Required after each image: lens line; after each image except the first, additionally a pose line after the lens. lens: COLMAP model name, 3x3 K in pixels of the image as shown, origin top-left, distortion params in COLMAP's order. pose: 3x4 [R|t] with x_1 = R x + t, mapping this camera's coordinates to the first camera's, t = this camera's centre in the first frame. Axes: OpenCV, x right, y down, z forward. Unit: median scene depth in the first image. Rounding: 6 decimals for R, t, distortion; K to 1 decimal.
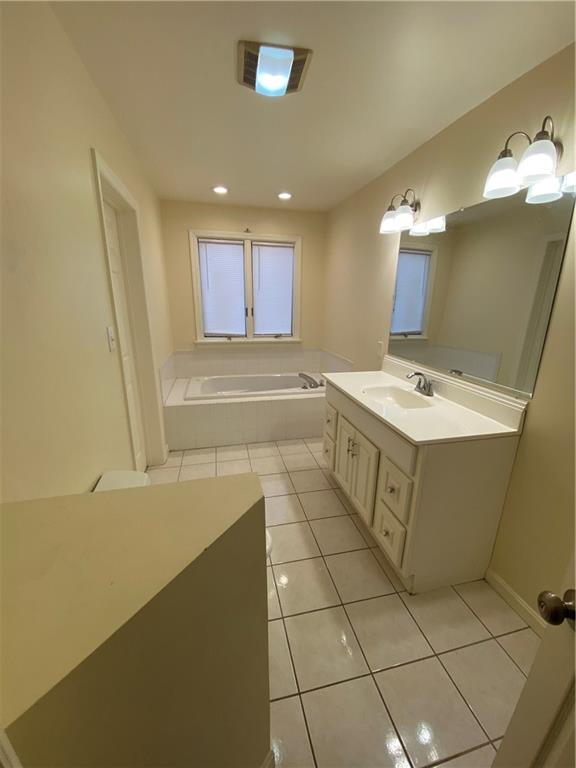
lens RADIAL K [[311.3, 0, 288.0], [0, 311.3, 384.0], [0, 0, 1]] dist [0.017475, -0.018358]
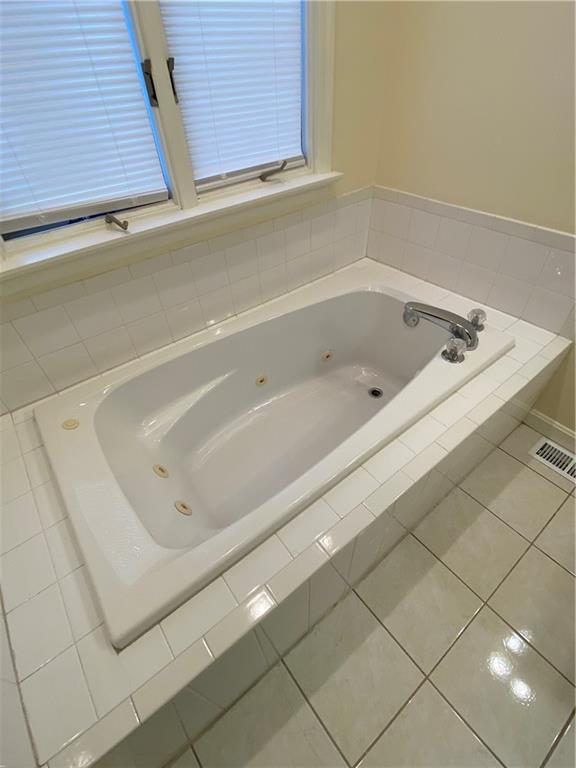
lens RADIAL K [[360.8, 0, 288.0], [0, 360.8, 384.0], [0, 0, 1]] dist [-0.000223, -0.000105]
pose [[0.903215, -0.332362, 0.271547, -0.183337], [0.172342, 0.860314, 0.479747, -0.148701], [-0.393065, -0.386516, 0.834329, 0.651367]]
